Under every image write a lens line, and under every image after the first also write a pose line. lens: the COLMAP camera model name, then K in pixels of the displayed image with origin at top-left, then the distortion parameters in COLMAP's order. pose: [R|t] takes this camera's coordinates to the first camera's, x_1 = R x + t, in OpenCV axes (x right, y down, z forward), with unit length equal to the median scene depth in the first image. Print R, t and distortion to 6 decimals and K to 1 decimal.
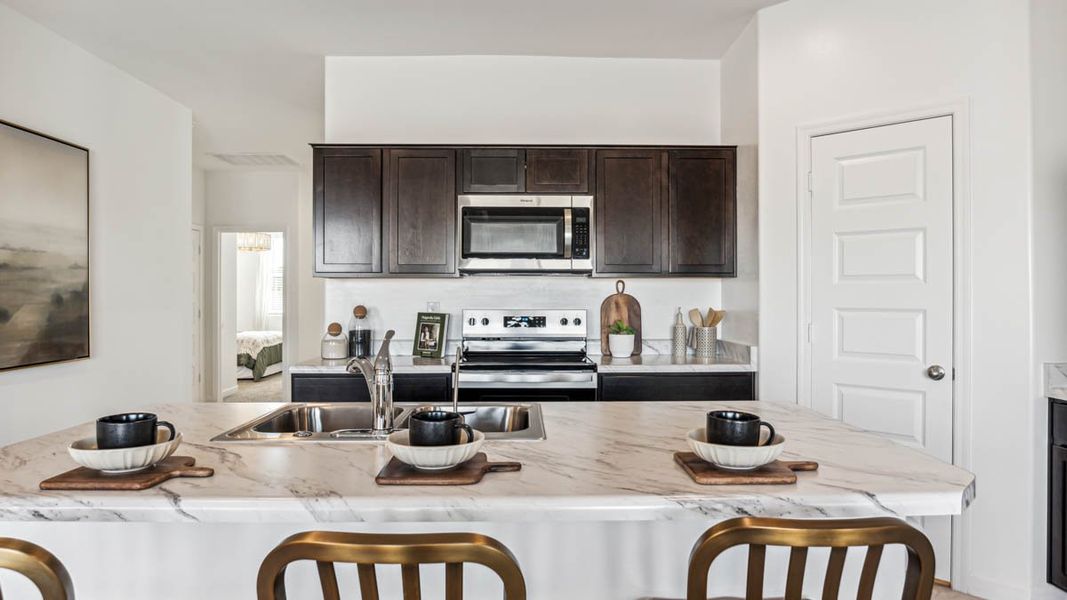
lens RADIAL K [[635.6, 0, 541.2], [0, 635.6, 302.3], [0, 0, 1]] dist [-0.005956, 0.001432]
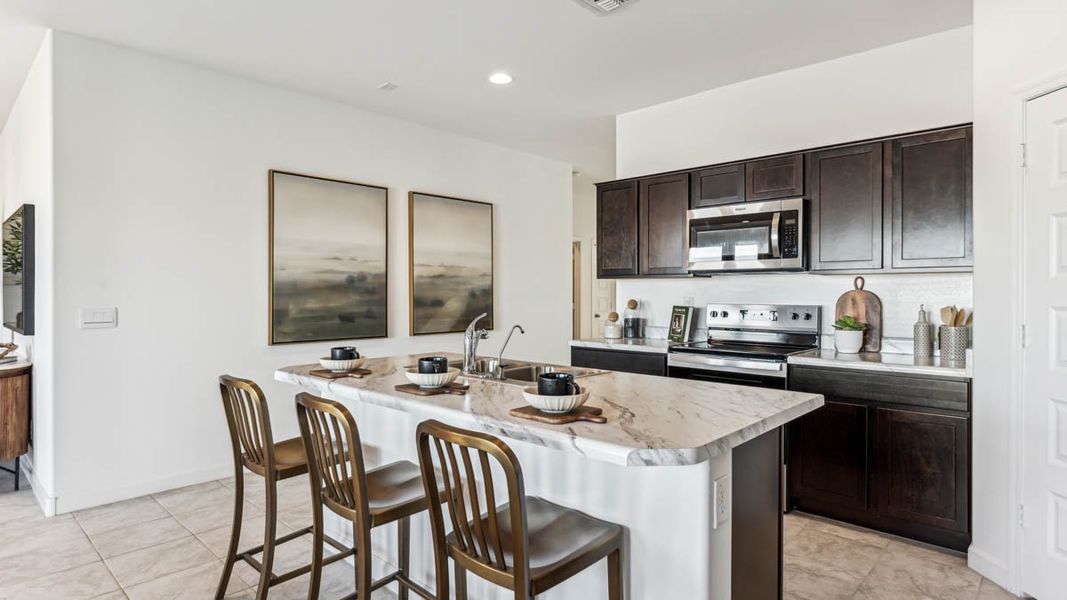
lens RADIAL K [[584.8, 0, 542.3], [0, 584.8, 289.6], [0, 0, 1]] dist [0.025437, 0.001618]
pose [[0.723908, -0.003656, -0.689887, 0.437244], [-0.006090, 0.999913, -0.011689, -0.000316], [0.689870, 0.012664, 0.723823, -0.011023]]
